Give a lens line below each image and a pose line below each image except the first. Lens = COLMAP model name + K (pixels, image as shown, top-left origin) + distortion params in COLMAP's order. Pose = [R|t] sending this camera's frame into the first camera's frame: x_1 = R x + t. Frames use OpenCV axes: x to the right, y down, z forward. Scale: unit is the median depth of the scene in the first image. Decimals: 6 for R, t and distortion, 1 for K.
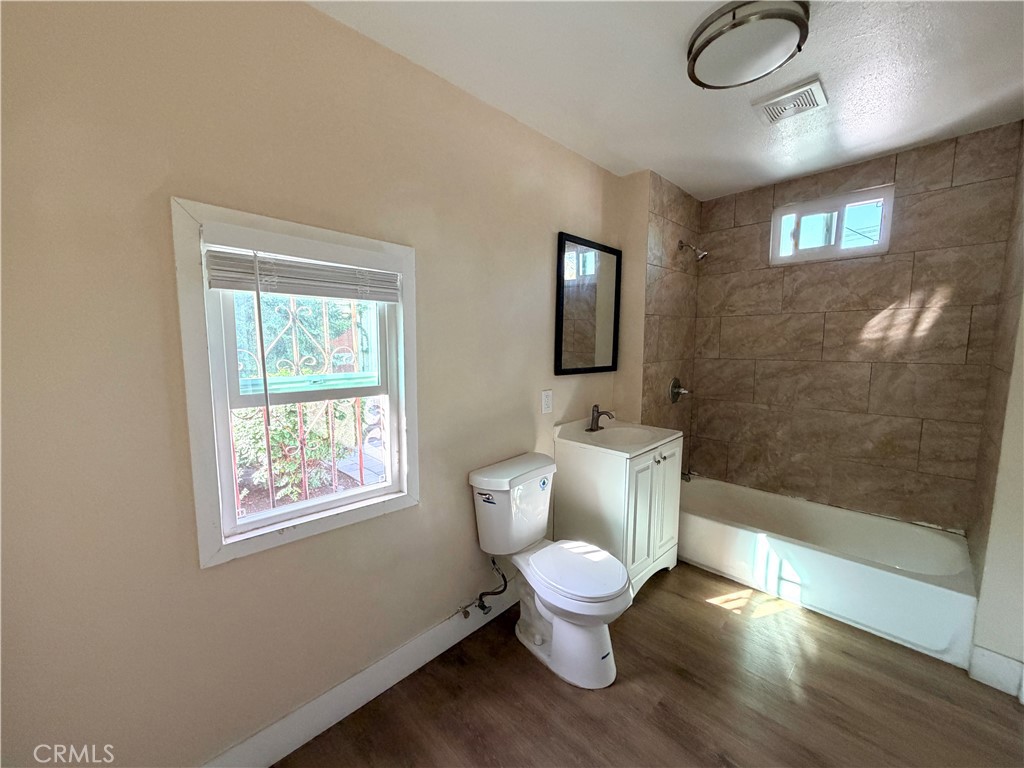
lens RADIAL K [[406.9, 0, 512.0], [0, 406.9, 384.0], [0, 0, 1]] dist [-0.002725, -0.000126]
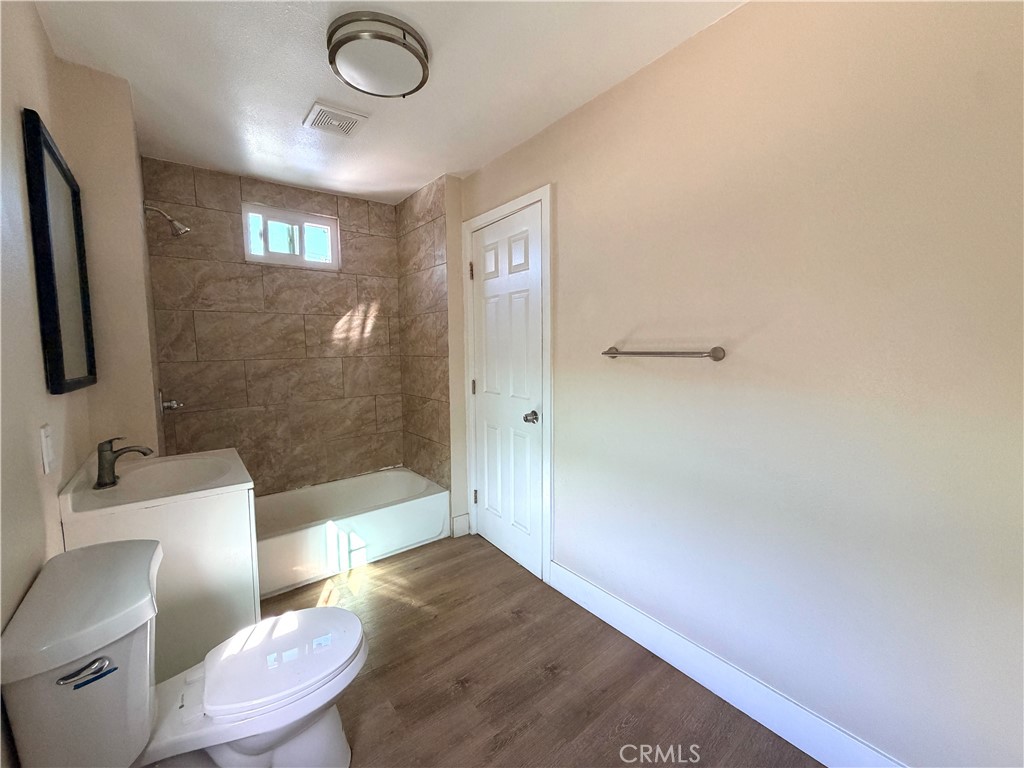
lens RADIAL K [[406.9, 0, 512.0], [0, 406.9, 384.0], [0, 0, 1]] dist [-0.002725, -0.000126]
pose [[0.095045, -0.087259, 0.991641, -0.308805], [0.116973, 0.990229, 0.075923, -0.005306], [-0.988577, 0.108779, 0.104324, 0.347387]]
